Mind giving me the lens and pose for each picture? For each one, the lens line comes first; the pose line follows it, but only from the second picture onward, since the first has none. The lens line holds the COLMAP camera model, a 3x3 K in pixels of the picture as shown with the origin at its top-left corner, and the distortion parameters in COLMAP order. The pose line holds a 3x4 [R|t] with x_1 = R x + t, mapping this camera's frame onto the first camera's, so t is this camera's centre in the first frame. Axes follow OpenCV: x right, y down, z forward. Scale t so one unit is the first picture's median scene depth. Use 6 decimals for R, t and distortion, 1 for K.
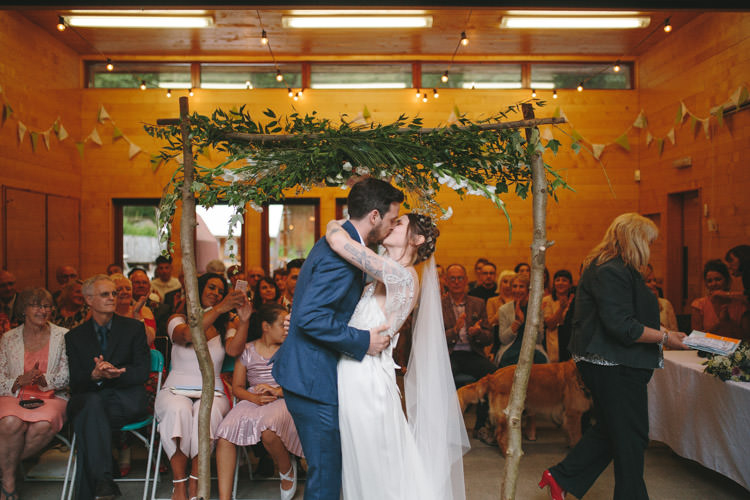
lens RADIAL K [[705.8, 0, 390.5], [0, 705.8, 253.4], [0, 0, 1]] dist [-0.007545, 0.000335]
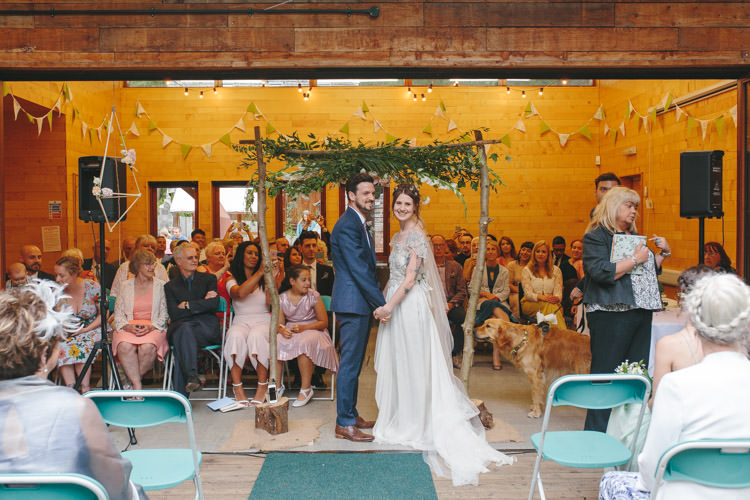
lens RADIAL K [[721.7, 0, 375.0], [0, 721.7, 250.0], [0, 0, 1]] dist [-0.008134, -0.002690]
pose [[0.999940, -0.002794, -0.010553, -0.012952], [0.003095, 0.999584, 0.028689, 0.004811], [0.010468, -0.028720, 0.999533, -0.450297]]
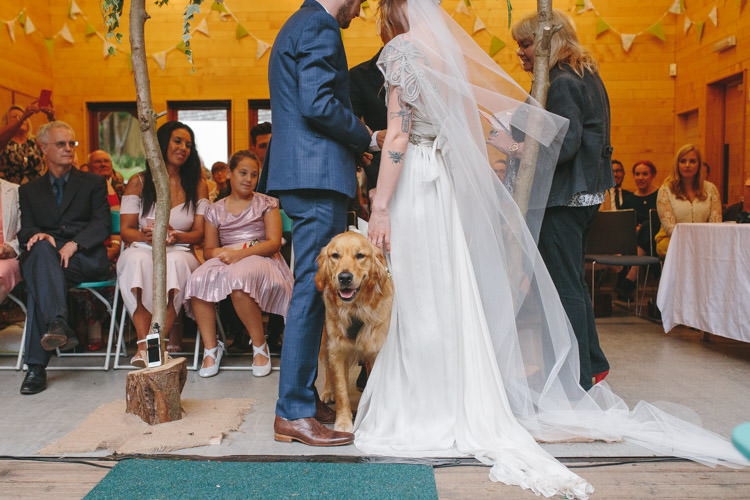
lens RADIAL K [[768.9, 0, 363.6], [0, 768.9, 250.6], [0, 0, 1]] dist [-0.009307, 0.021820]
pose [[0.998819, -0.000102, -0.048580, 0.027645], [0.002539, 0.998741, 0.050105, 0.147516], [0.048514, -0.050169, 0.997562, 0.038152]]
